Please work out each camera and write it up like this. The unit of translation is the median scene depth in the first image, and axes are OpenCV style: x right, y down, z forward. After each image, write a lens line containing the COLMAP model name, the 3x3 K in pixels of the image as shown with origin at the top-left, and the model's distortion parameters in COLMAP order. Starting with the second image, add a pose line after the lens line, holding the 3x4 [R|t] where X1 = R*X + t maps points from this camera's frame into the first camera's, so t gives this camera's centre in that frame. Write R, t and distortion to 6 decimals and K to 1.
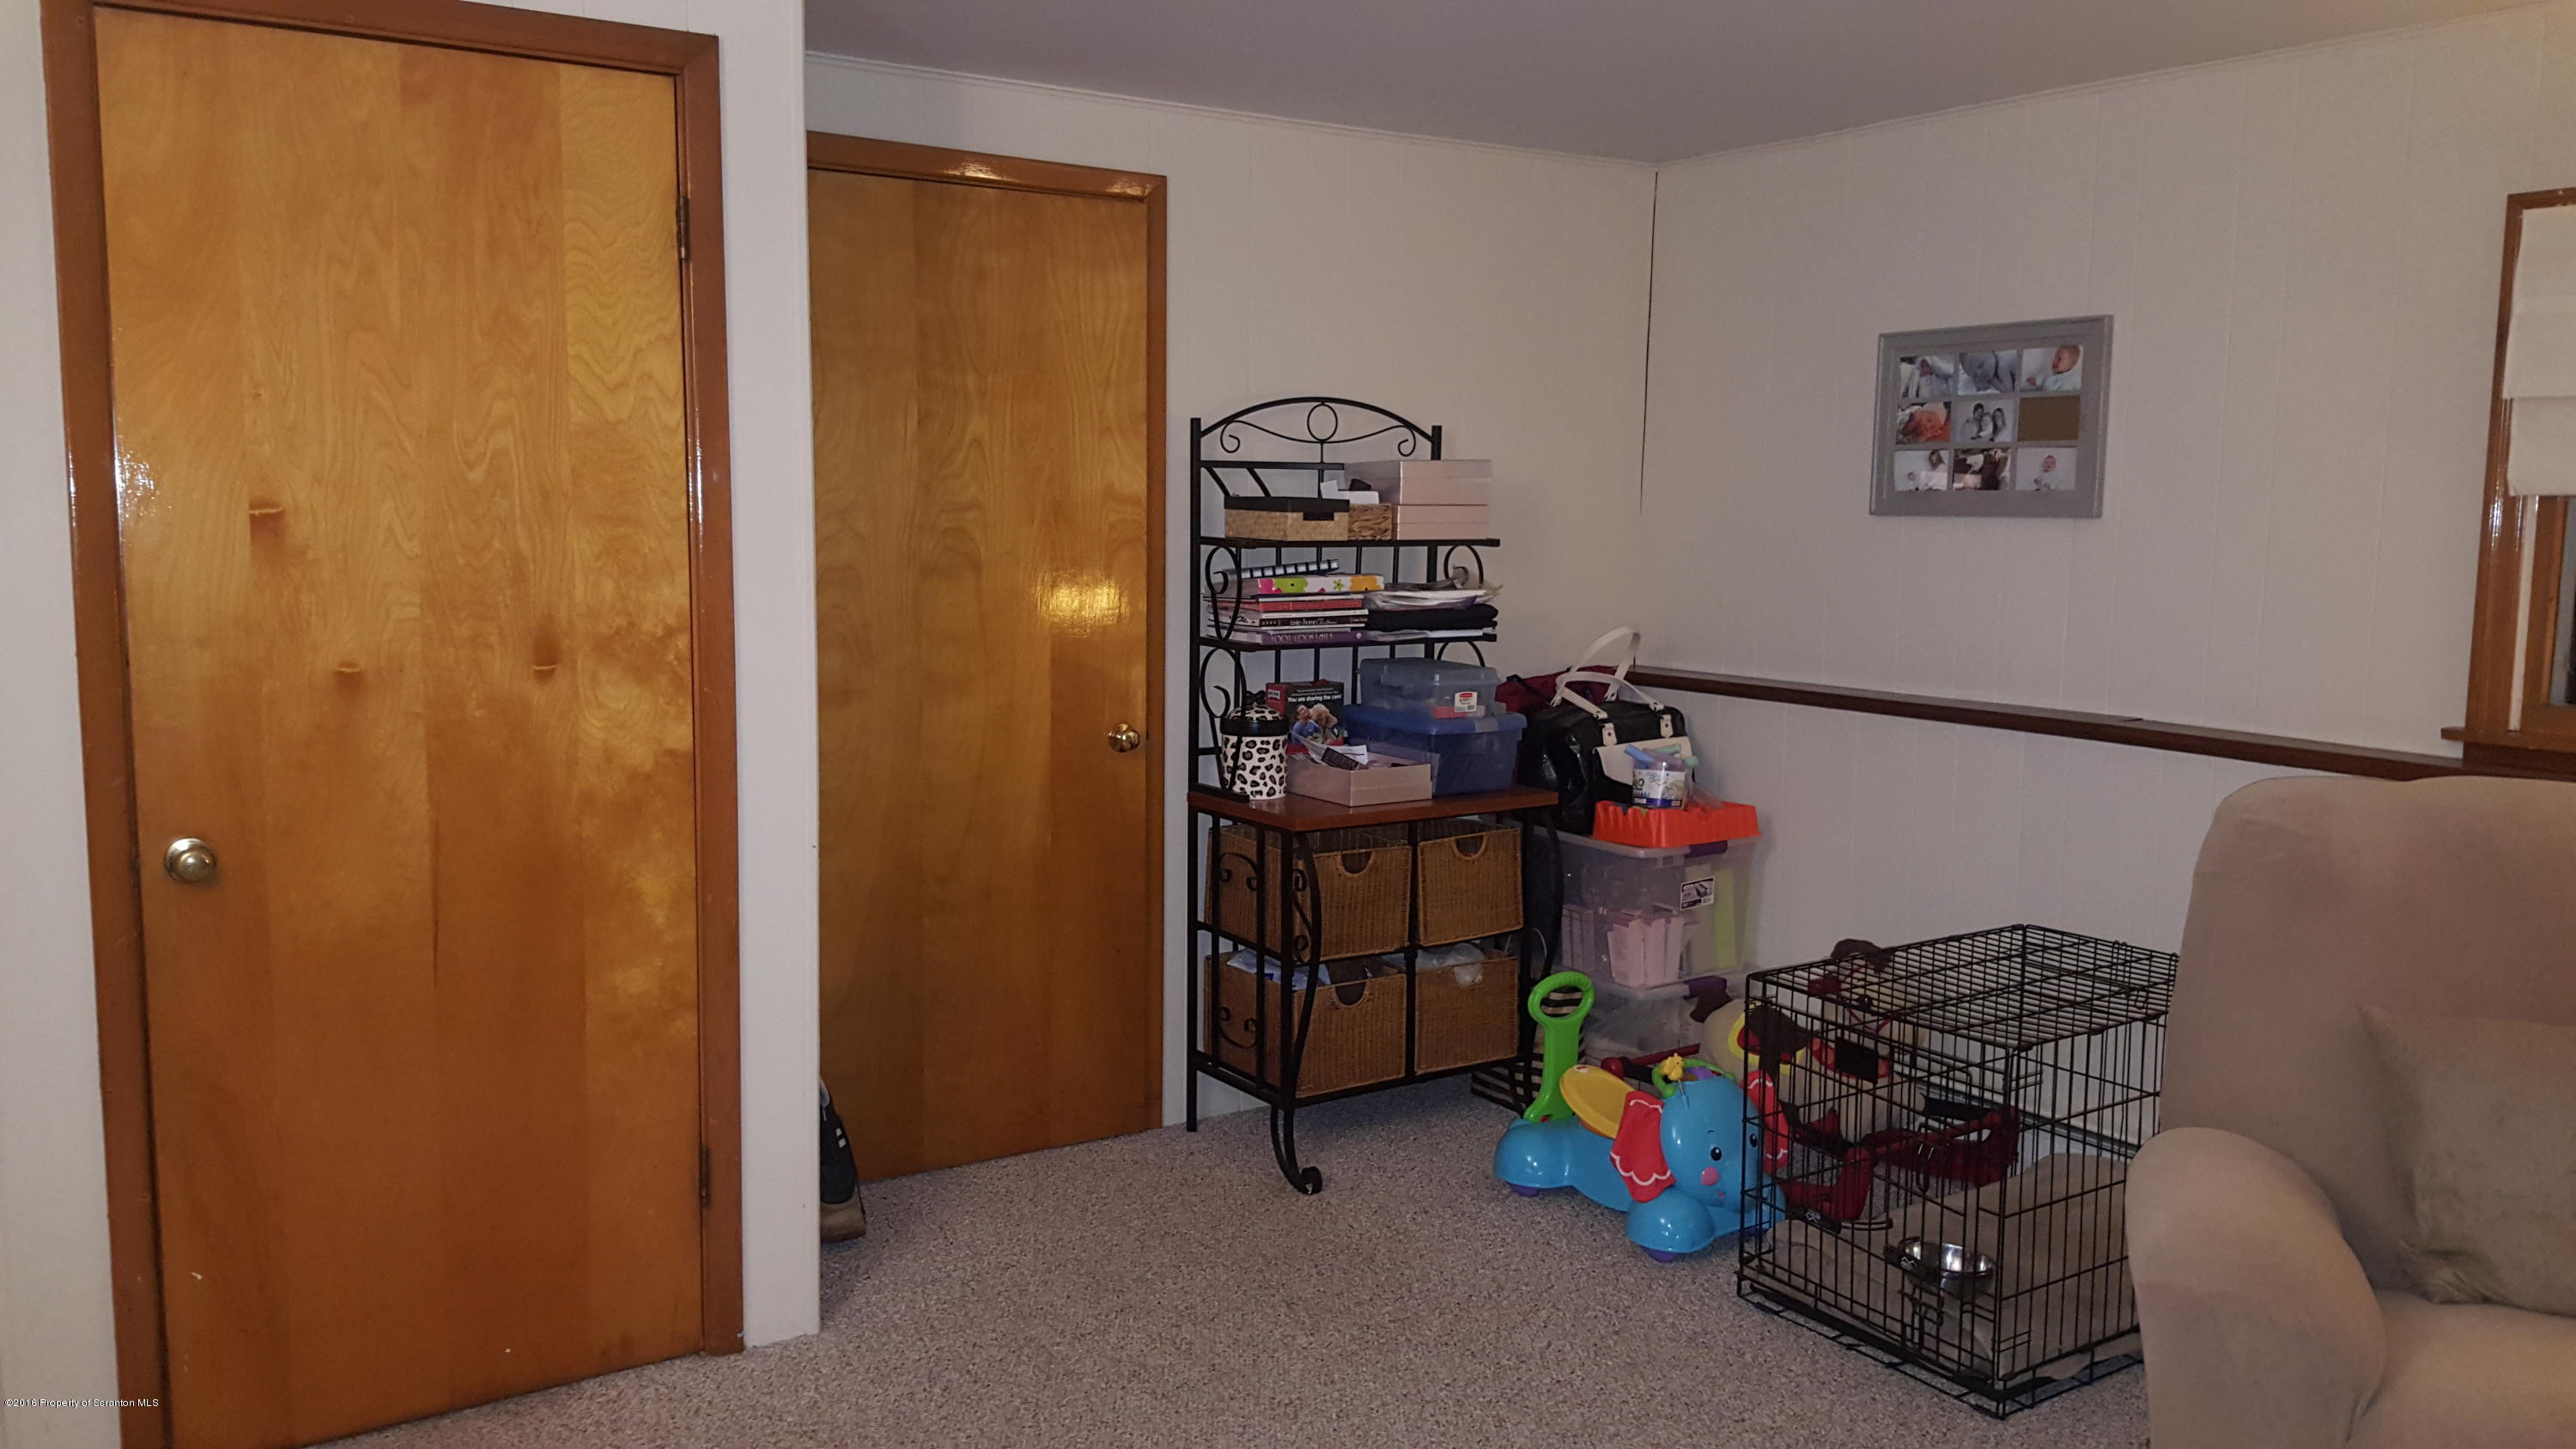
lens RADIAL K [[1952.9, 0, 1240.5], [0, 1952.9, 734.8], [0, 0, 1]] dist [0.136037, -0.255220]
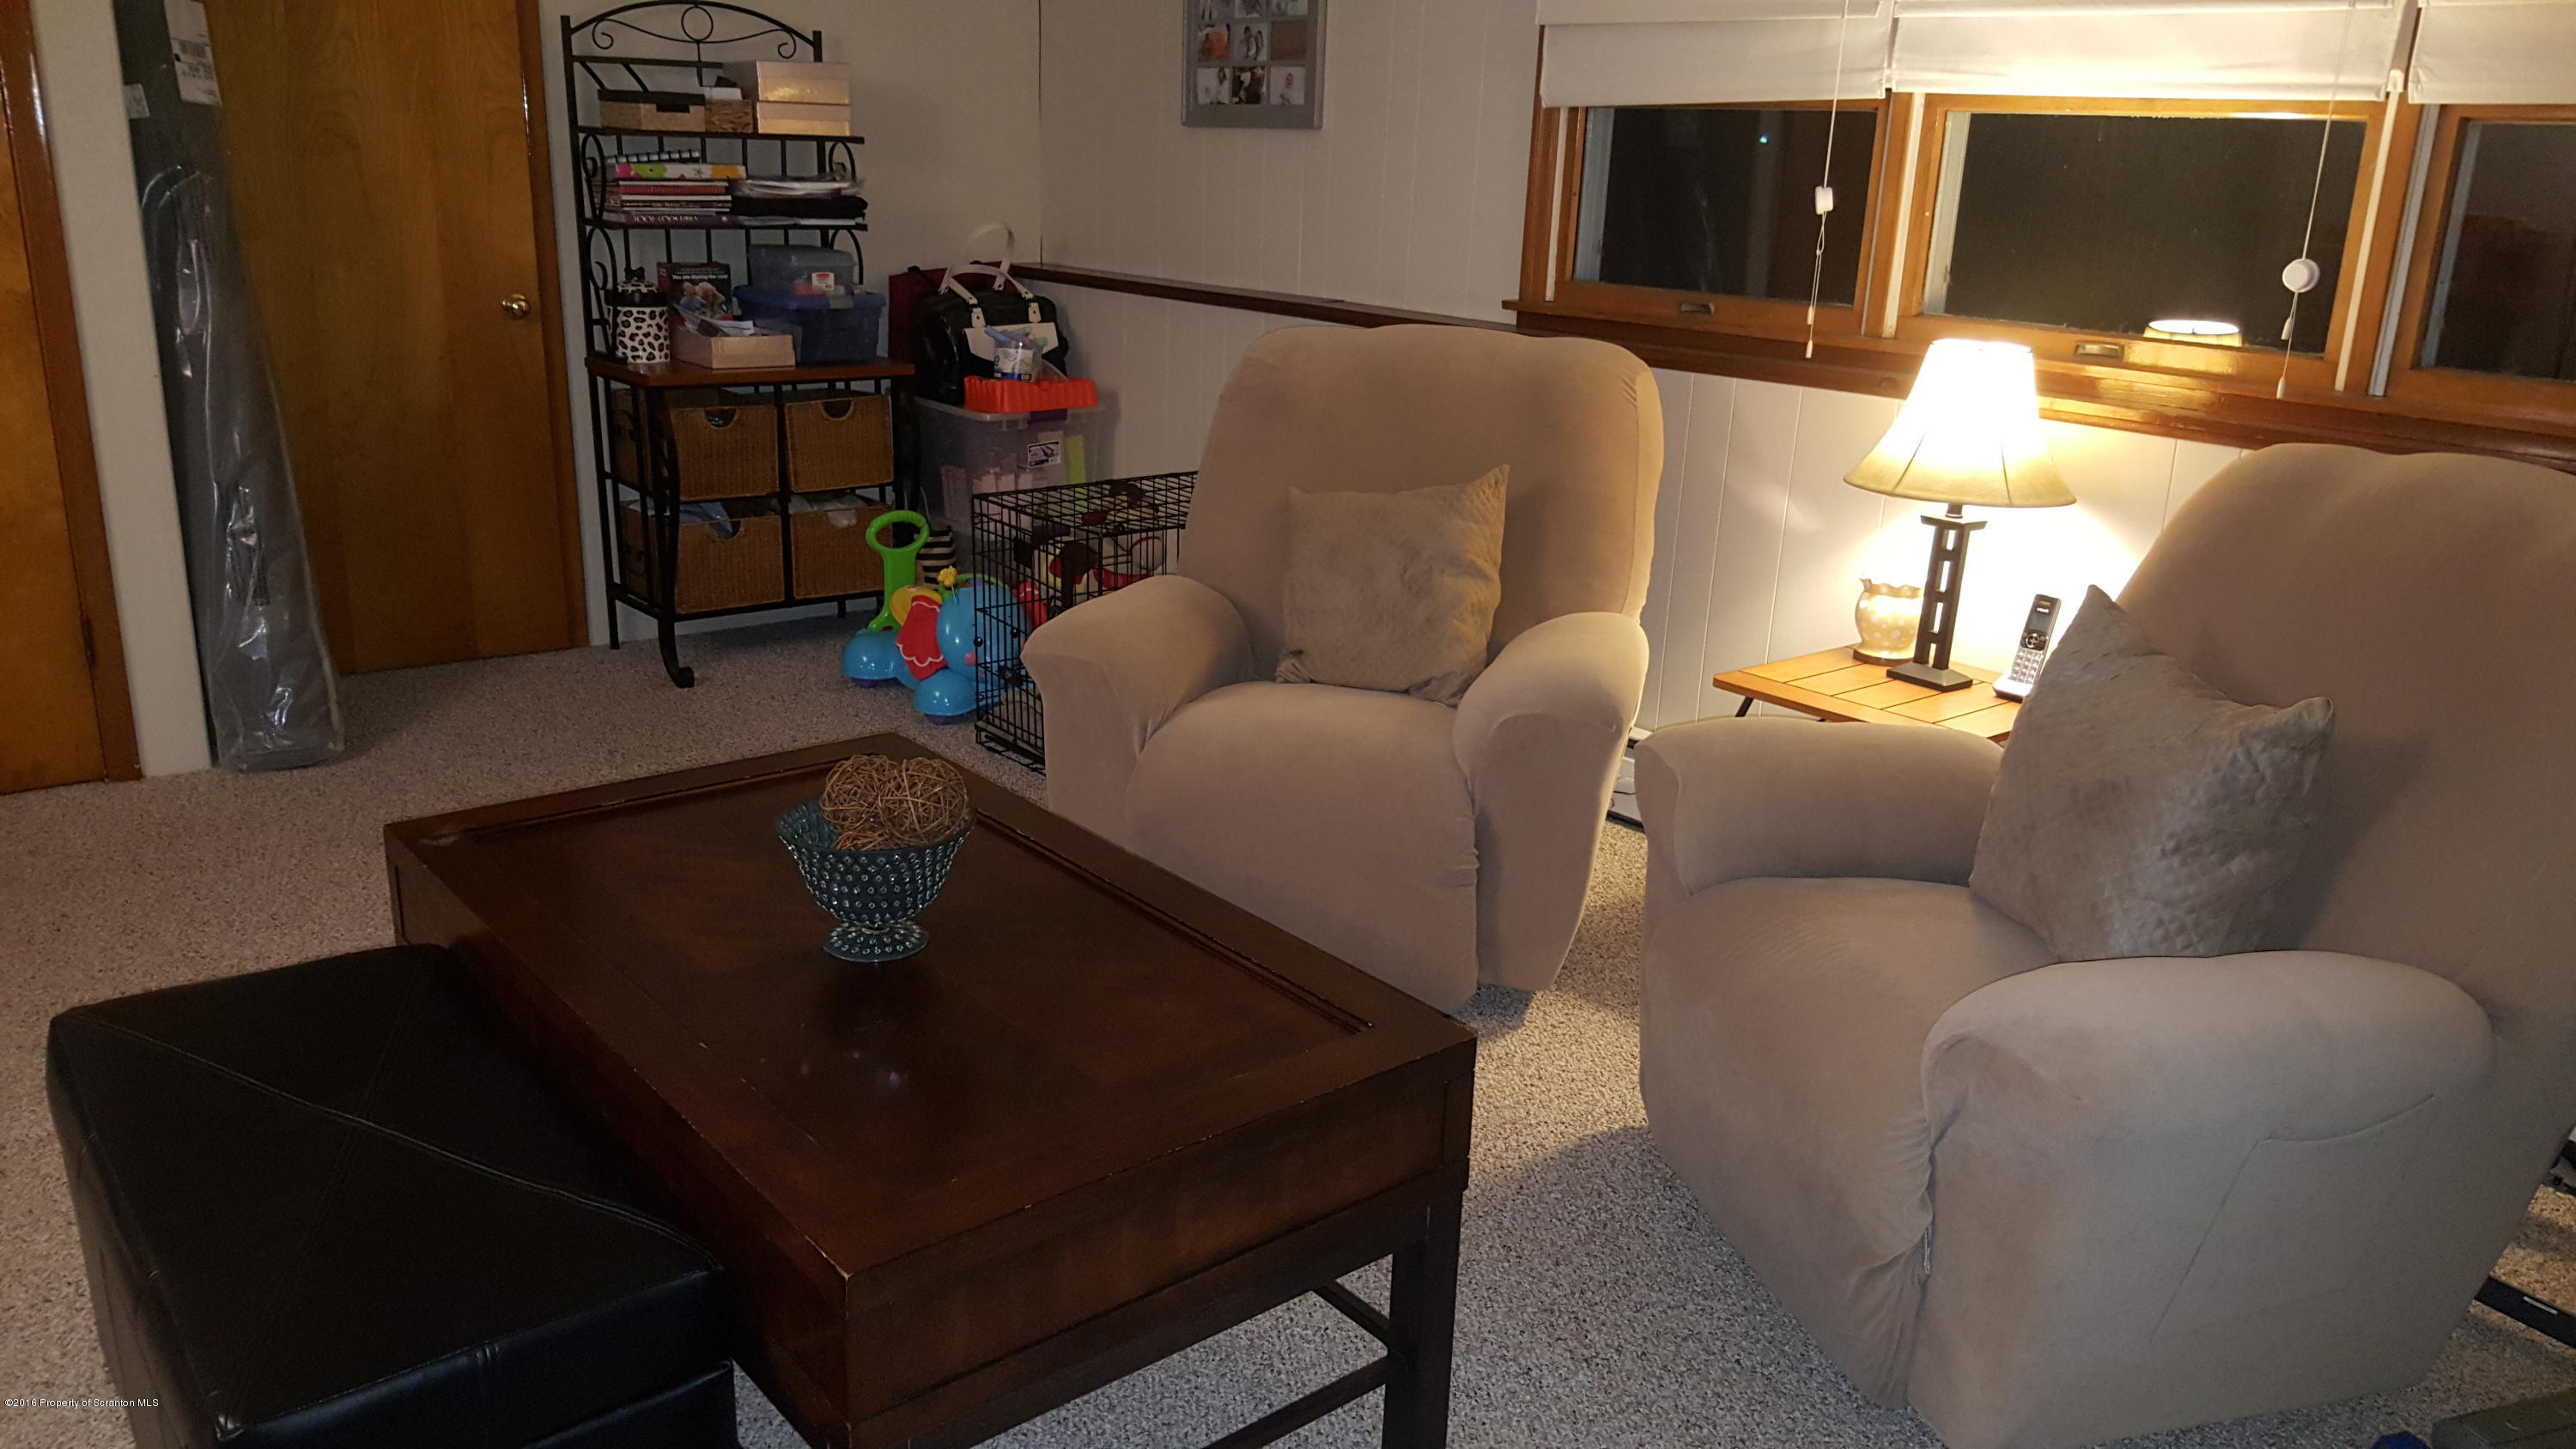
lens RADIAL K [[1887.6, 0, 1215.3], [0, 1887.6, 775.1], [0, 0, 1]] dist [0.133174, -0.306666]
pose [[0.993697, -0.014616, 0.111145, 0.218005], [-0.008338, 0.979080, 0.203304, 0.038501], [-0.111792, -0.202949, 0.972787, -0.198215]]
